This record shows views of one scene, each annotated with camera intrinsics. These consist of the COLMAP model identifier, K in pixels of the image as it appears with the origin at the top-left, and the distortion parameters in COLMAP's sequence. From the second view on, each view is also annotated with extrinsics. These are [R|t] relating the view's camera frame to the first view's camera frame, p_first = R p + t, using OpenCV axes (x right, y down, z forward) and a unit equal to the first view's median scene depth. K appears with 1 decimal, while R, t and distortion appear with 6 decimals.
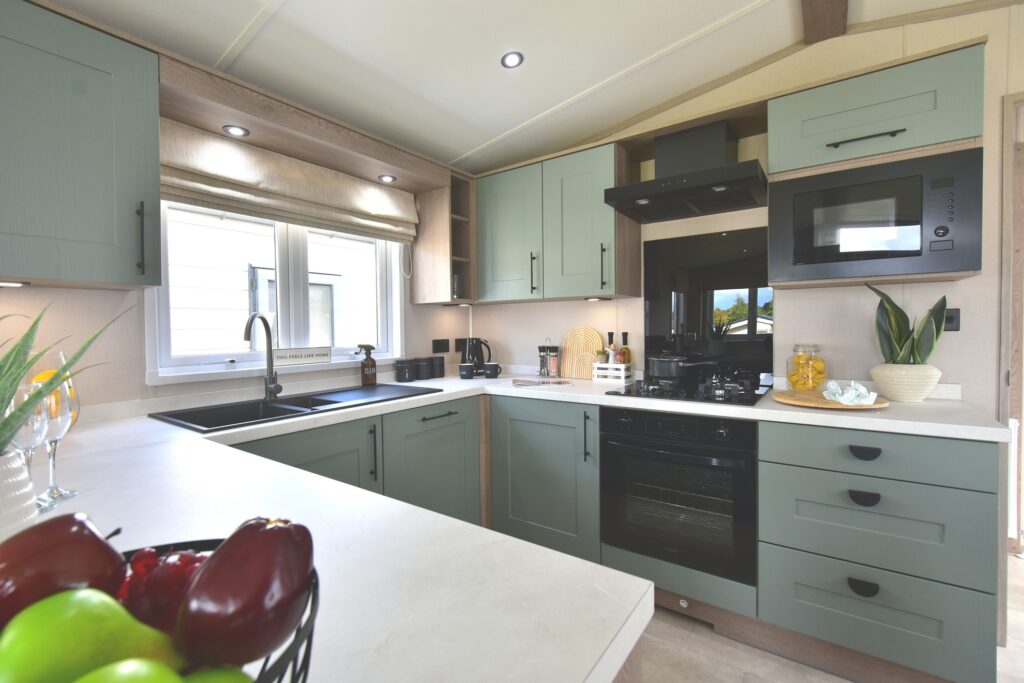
lens RADIAL K [[449.2, 0, 509.0], [0, 449.2, 339.7], [0, 0, 1]] dist [0.000447, -0.002235]
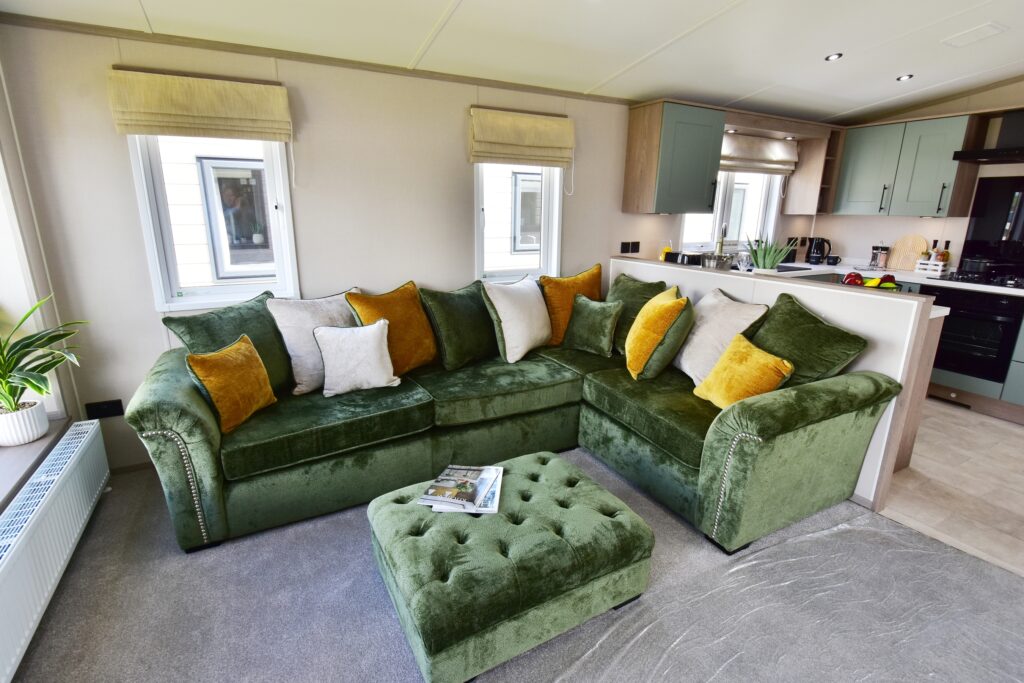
lens RADIAL K [[484.8, 0, 509.6], [0, 484.8, 338.5], [0, 0, 1]] dist [-0.013268, -0.001983]
pose [[0.895636, 0.136101, -0.423454, -0.323705], [-0.033232, 0.969850, 0.241428, -0.036071], [0.443545, -0.202159, 0.873155, -1.081098]]
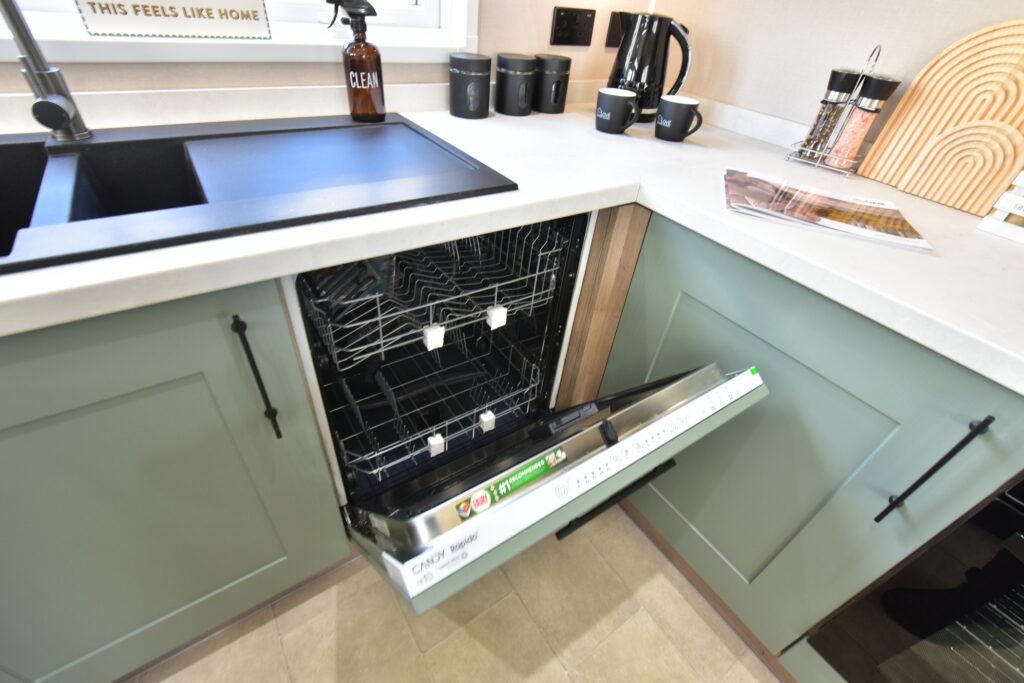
lens RADIAL K [[449.2, 0, 509.4], [0, 449.2, 342.1], [0, 0, 1]] dist [0.000447, -0.002235]
pose [[0.937382, 0.285019, -0.200199, -0.044709], [-0.110619, 0.788638, 0.604825, -0.001784], [0.330271, -0.544807, 0.770783, 0.578769]]
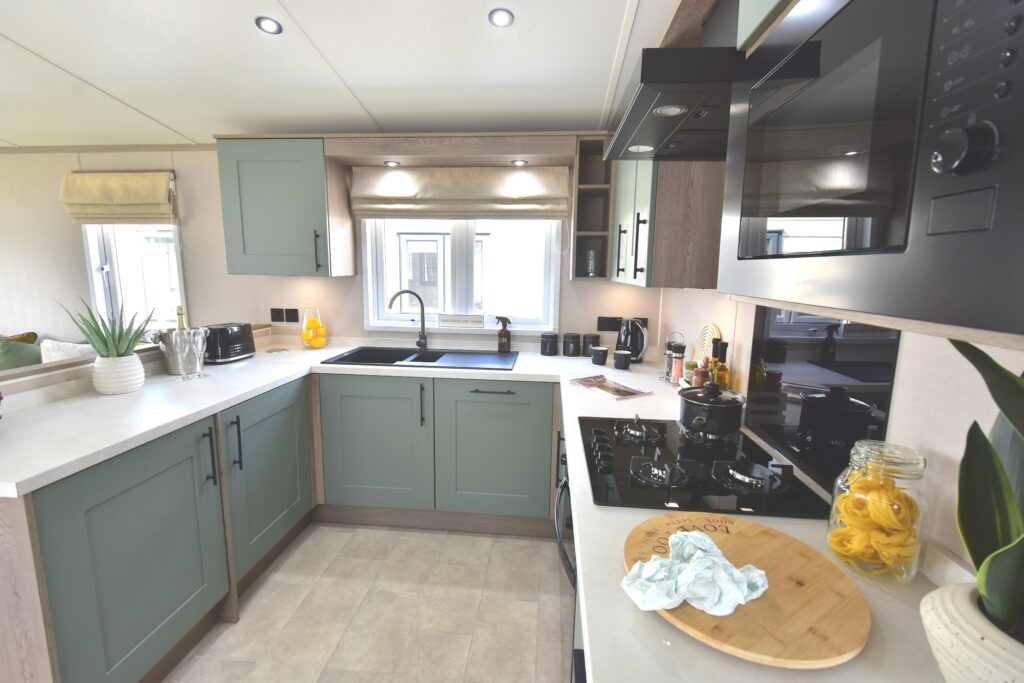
lens RADIAL K [[449.2, 0, 509.3], [0, 449.2, 341.2], [0, 0, 1]] dist [0.000447, -0.002235]
pose [[0.505469, 0.157766, -0.848299, 0.638995], [-0.047121, 0.986722, 0.155432, -0.101648], [0.861557, -0.038594, 0.506192, 0.405993]]
